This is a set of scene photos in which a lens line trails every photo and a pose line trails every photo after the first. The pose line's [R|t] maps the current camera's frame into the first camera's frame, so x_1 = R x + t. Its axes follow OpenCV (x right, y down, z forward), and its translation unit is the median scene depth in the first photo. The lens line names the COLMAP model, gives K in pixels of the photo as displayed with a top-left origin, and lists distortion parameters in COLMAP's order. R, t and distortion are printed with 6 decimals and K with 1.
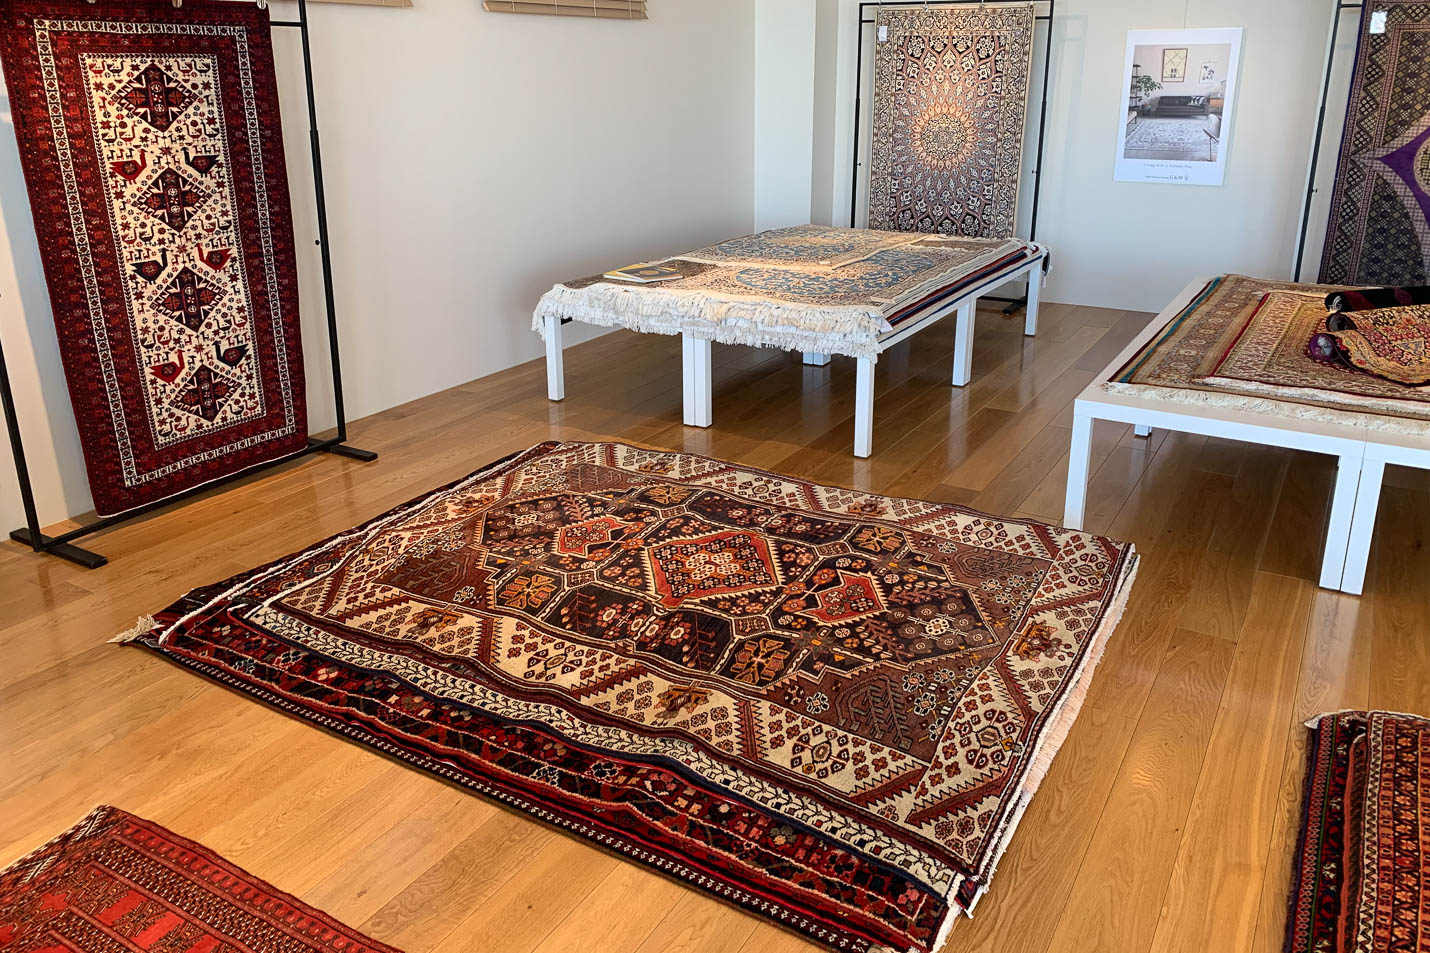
lens RADIAL K [[1082.9, 0, 721.9], [0, 1082.9, 402.6], [0, 0, 1]] dist [0.008005, -0.005800]
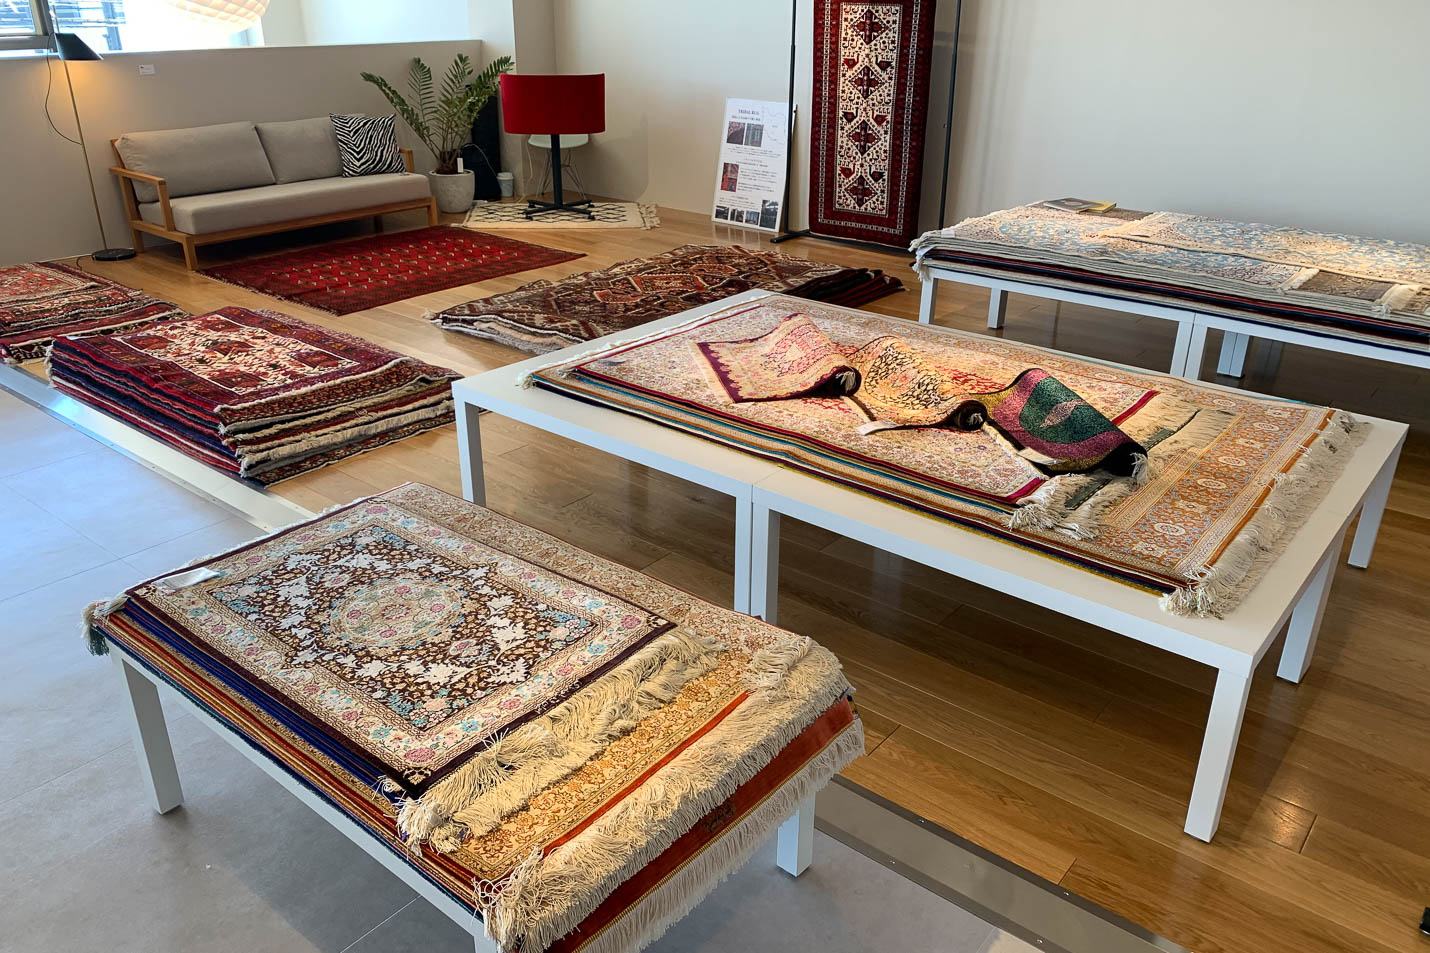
lens RADIAL K [[1115.0, 0, 715.0], [0, 1115.0, 476.5], [0, 0, 1]] dist [-0.033021, -0.003502]
pose [[-0.145309, 0.397524, -0.906013, 1.485417], [-0.308173, 0.851993, 0.423247, -0.322593], [0.940167, 0.340710, -0.001296, 0.940510]]
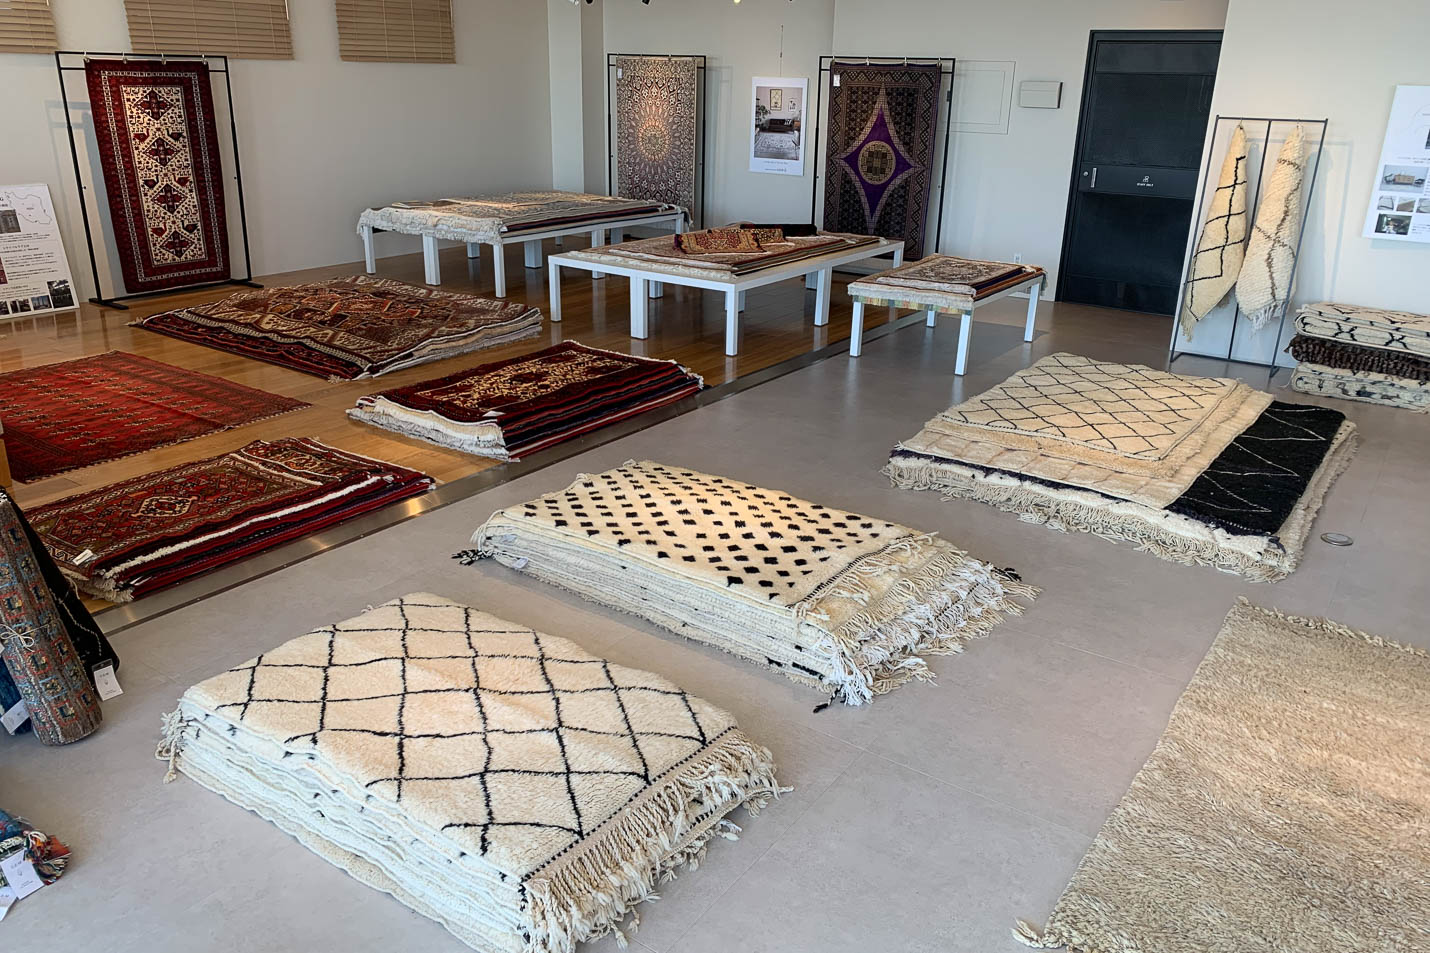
lens RADIAL K [[1075.6, 0, 715.0], [0, 1075.6, 476.5], [0, 0, 1]] dist [0.006275, -0.009087]
pose [[0.996810, 0.051218, -0.061214, 0.754093], [-0.047625, 0.997134, 0.058790, 0.277882], [0.064050, -0.055687, 0.996392, -1.104849]]
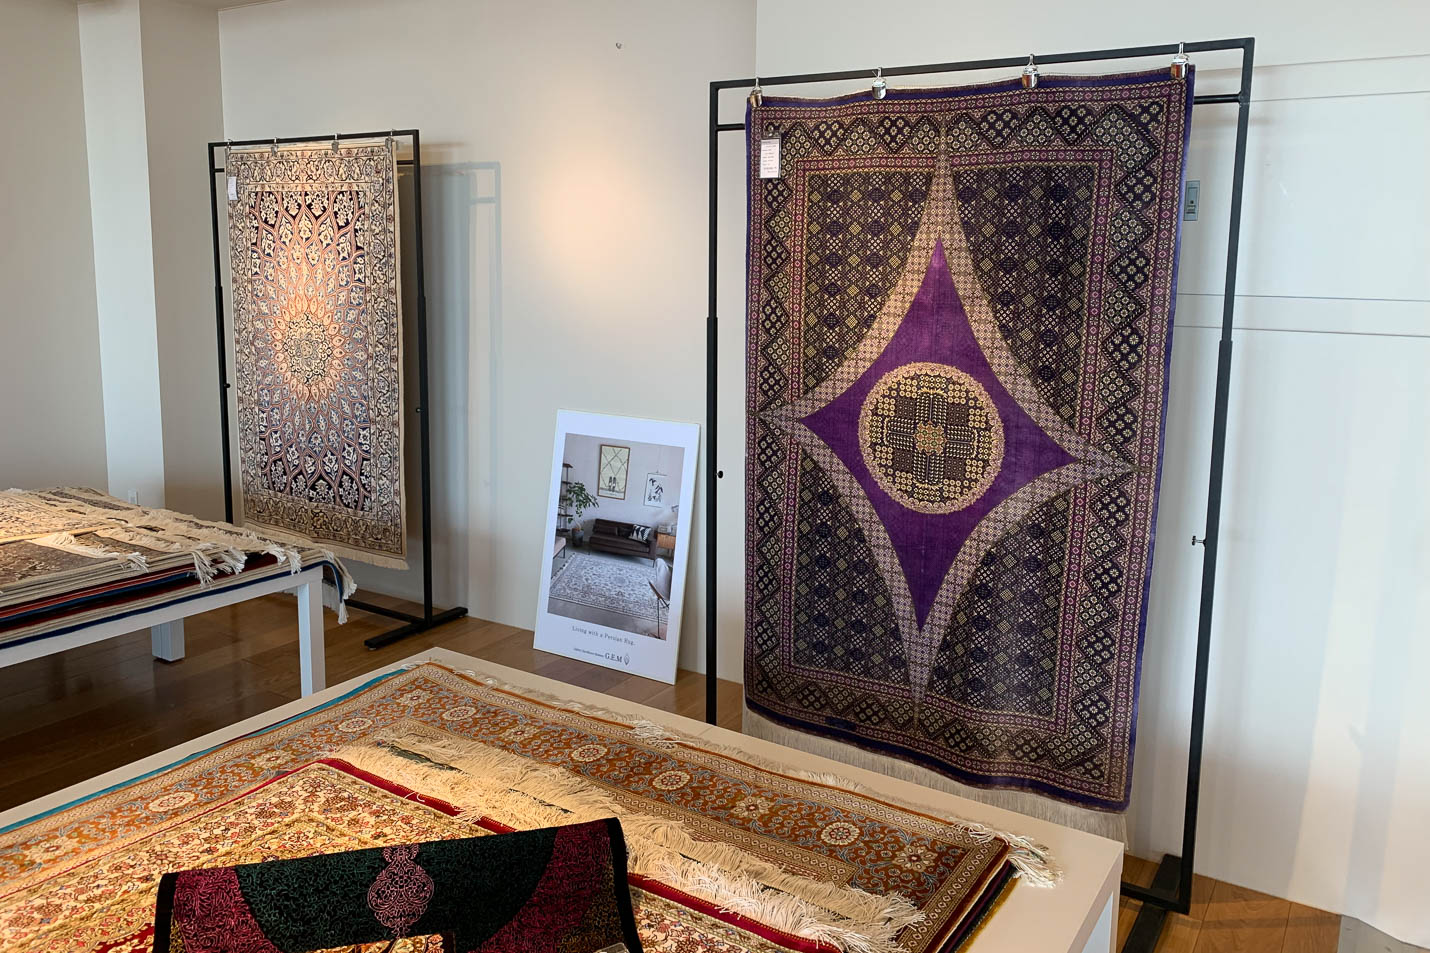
lens RADIAL K [[1082.9, 0, 721.9], [0, 1082.9, 402.6], [0, 0, 1]] dist [0.008005, -0.005800]
pose [[0.999586, 0.020588, -0.020109, 0.818858], [-0.023657, 0.985714, -0.166758, -0.210457], [0.016388, 0.167164, 0.985793, 0.716112]]
